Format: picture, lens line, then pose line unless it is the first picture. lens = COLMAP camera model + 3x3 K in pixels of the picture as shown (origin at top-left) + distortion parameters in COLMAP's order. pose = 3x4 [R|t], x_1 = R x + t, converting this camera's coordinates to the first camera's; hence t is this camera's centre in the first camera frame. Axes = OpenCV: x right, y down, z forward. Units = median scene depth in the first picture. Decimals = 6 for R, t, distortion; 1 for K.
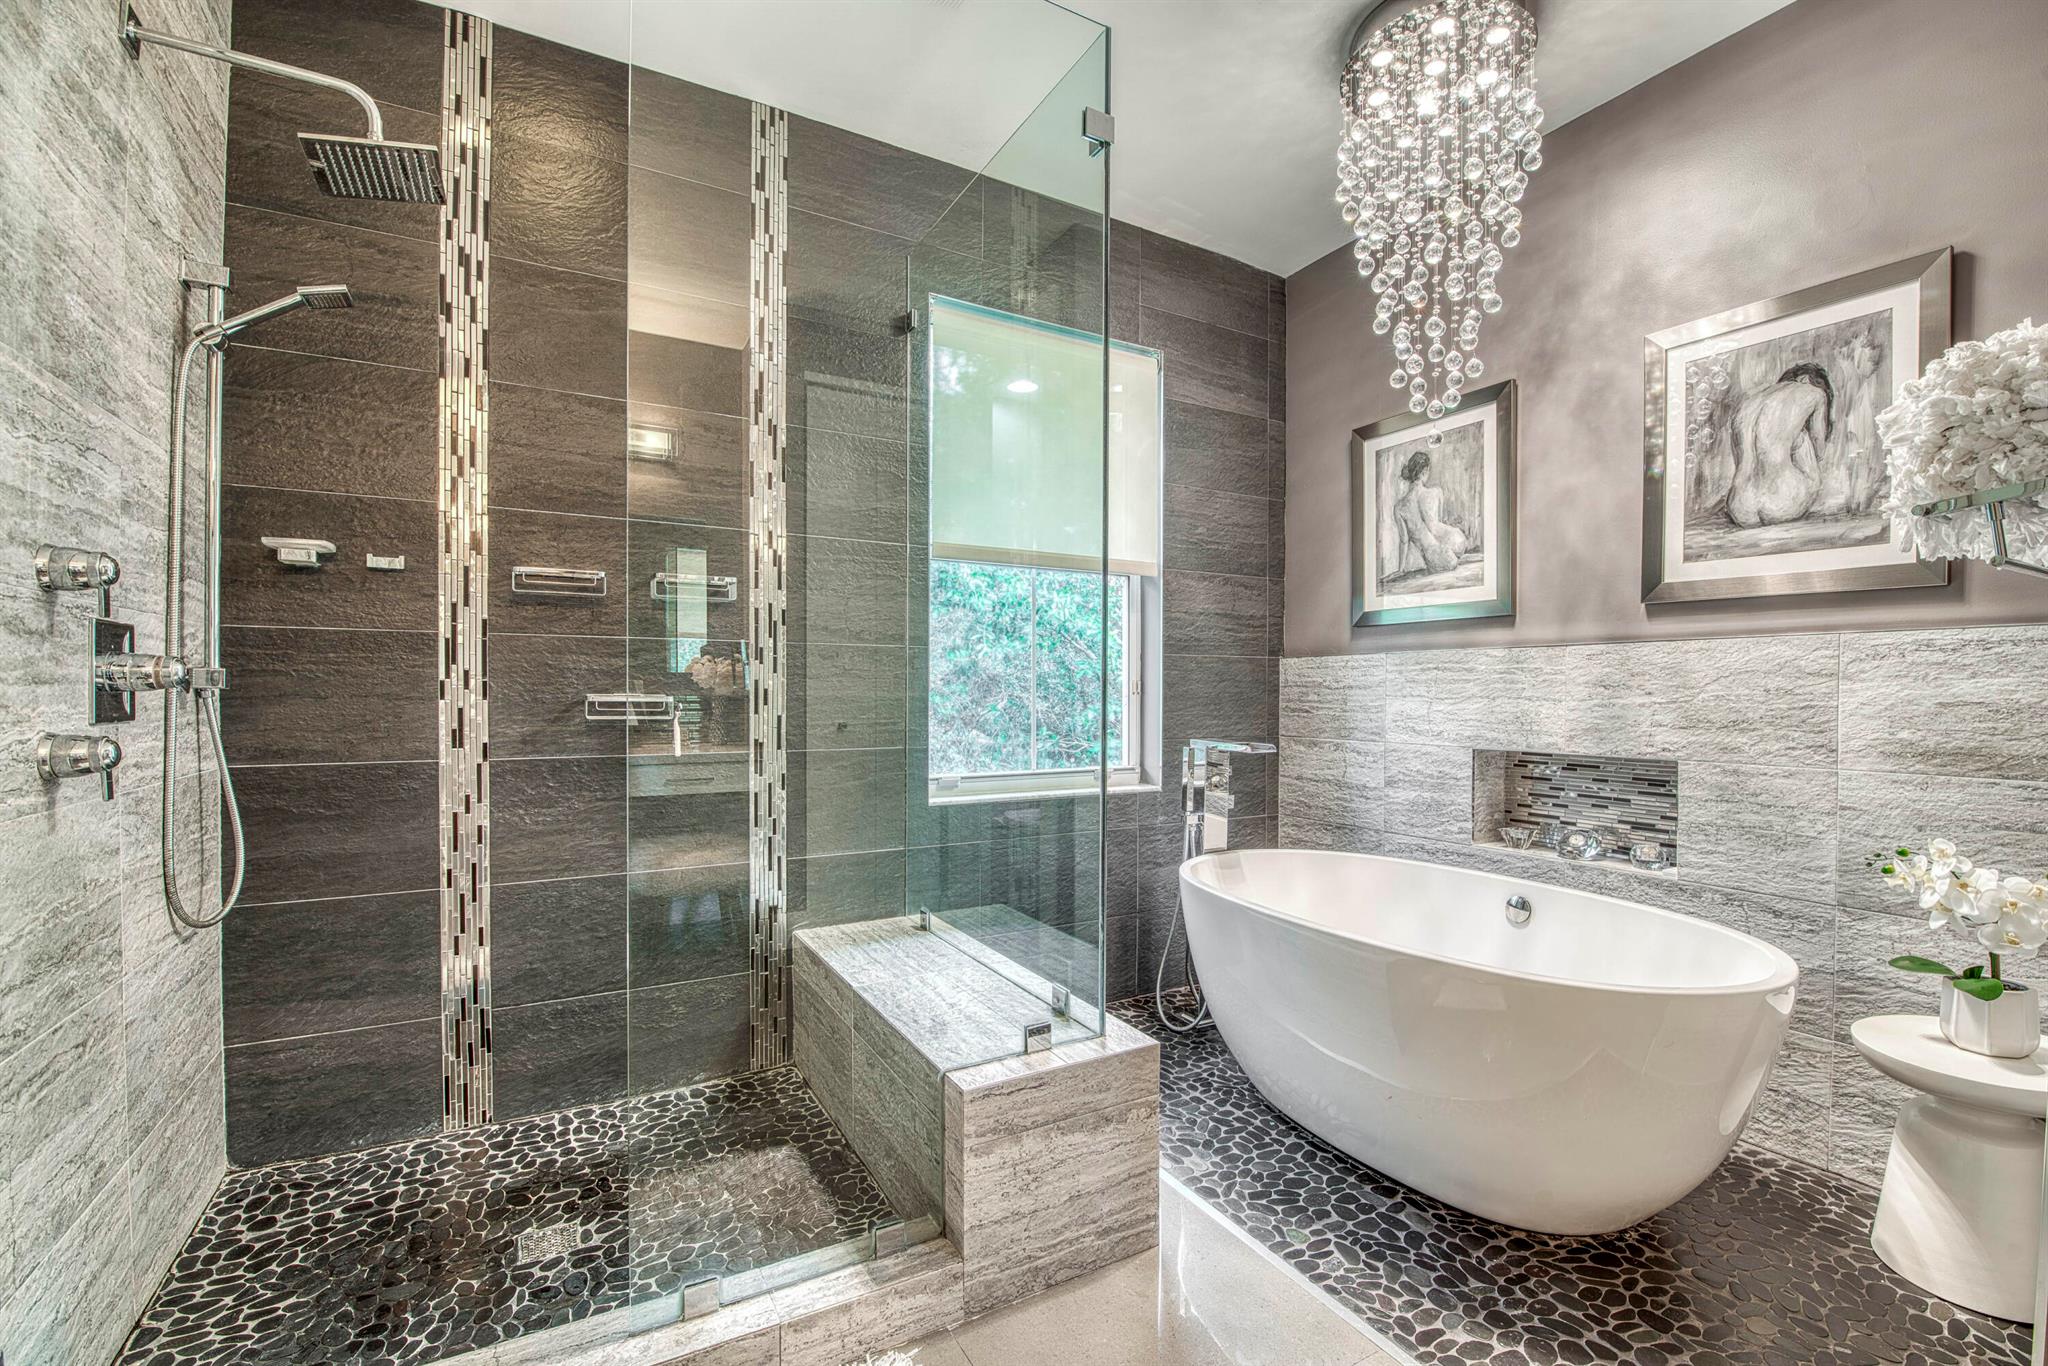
lens RADIAL K [[879.9, 0, 1029.8], [0, 879.9, 692.8], [0, 0, 1]] dist [-0.007403, -0.006881]
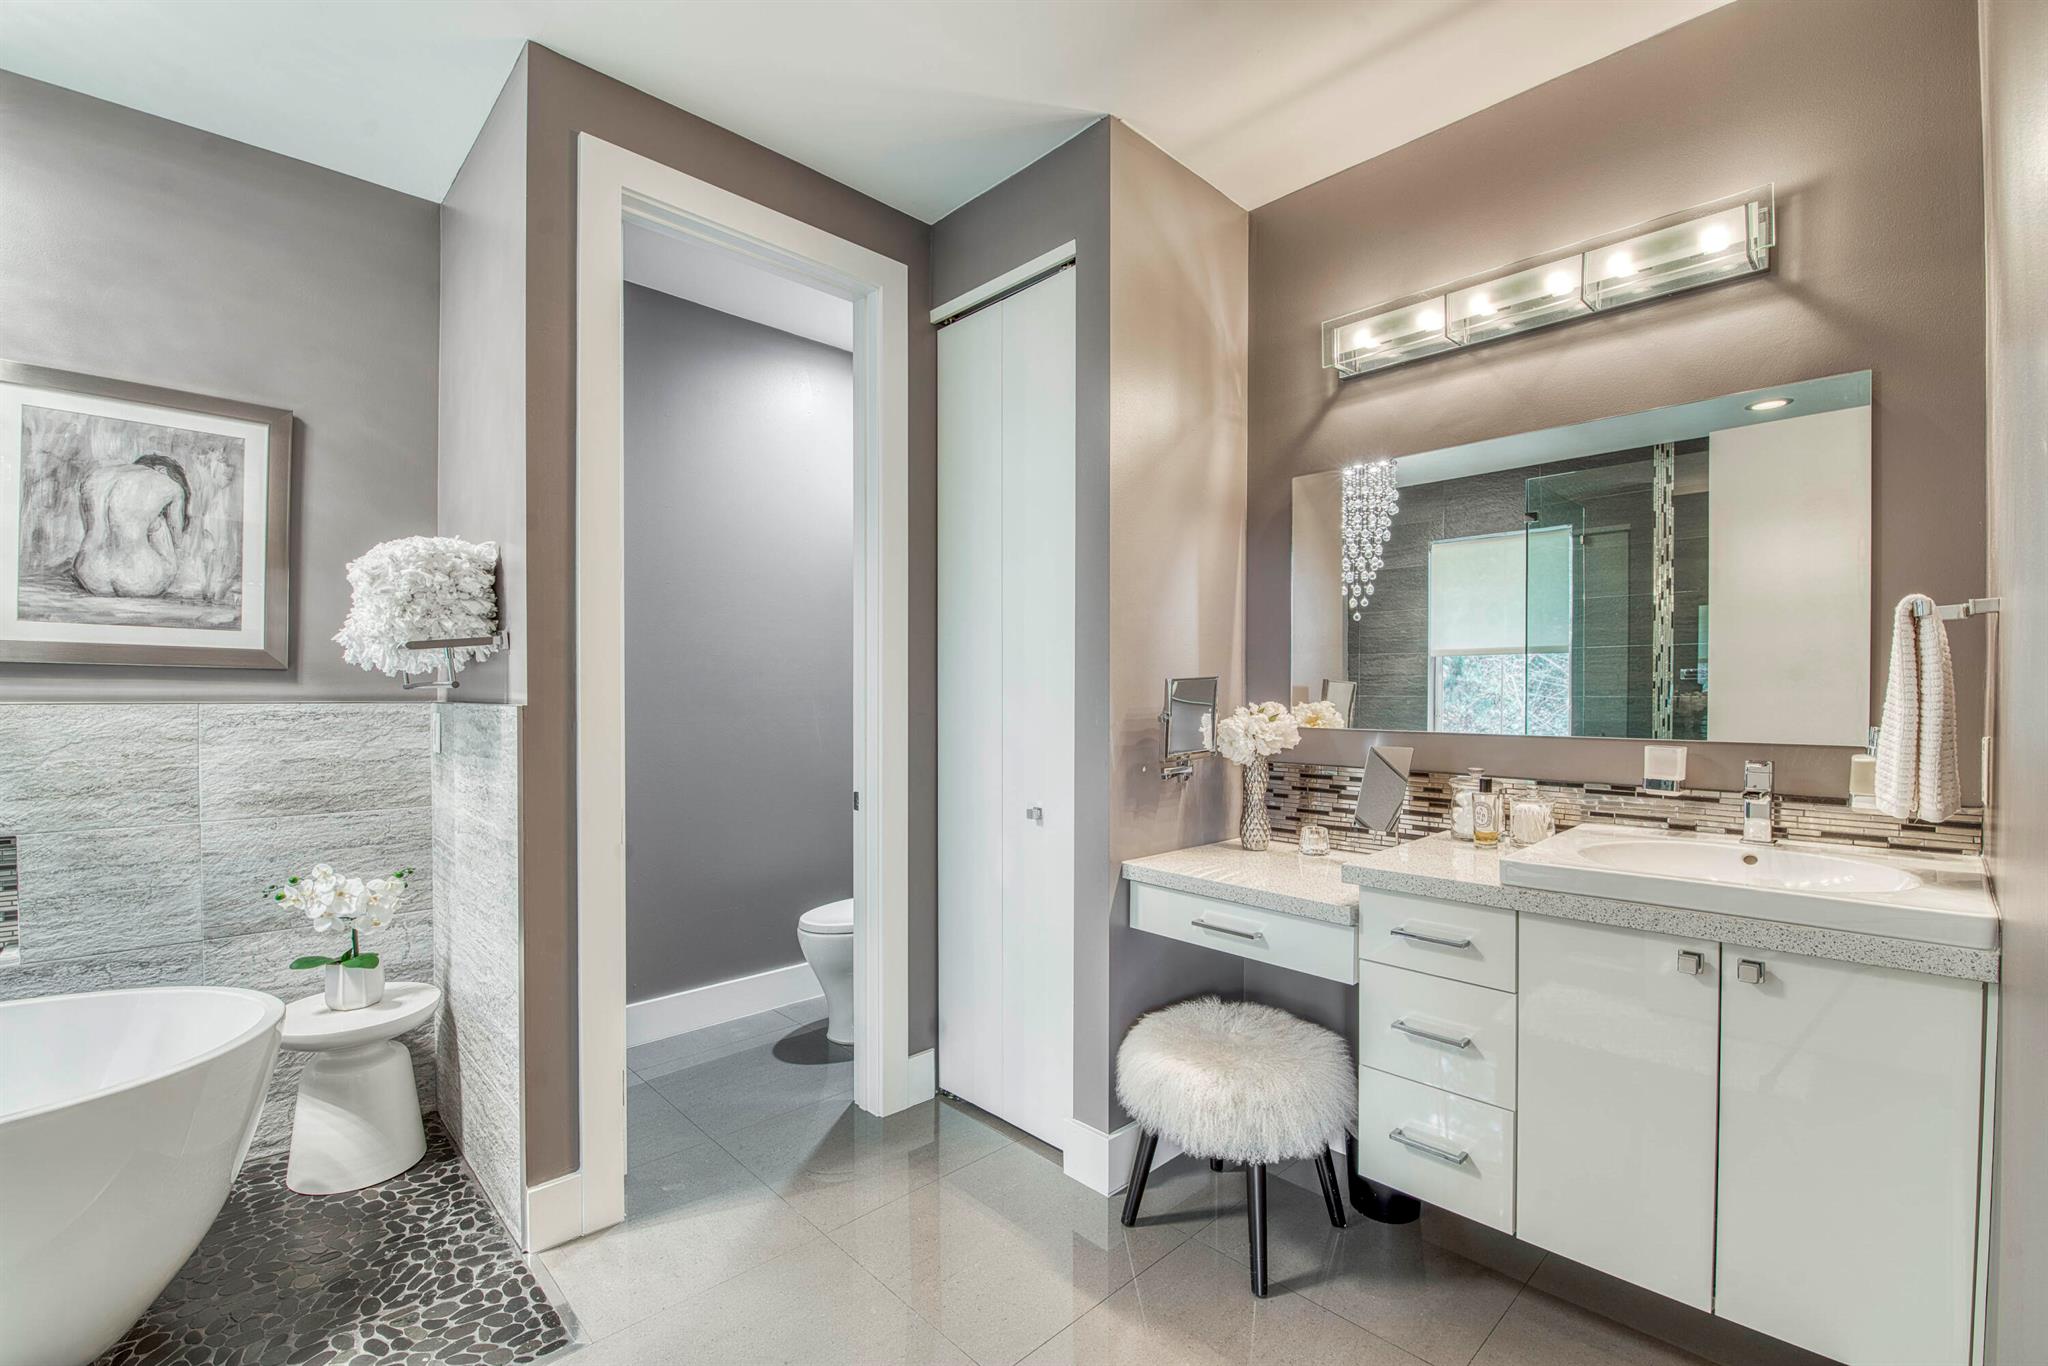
lens RADIAL K [[879.9, 0, 1024.5], [0, 879.9, 691.6], [0, 0, 1]] dist [-0.007403, -0.006881]
pose [[-0.230477, -0.002060, 0.973076, -0.432138], [0.001291, 0.999996, 0.002422, -0.084209], [-0.973077, 0.001815, -0.230474, 0.198250]]
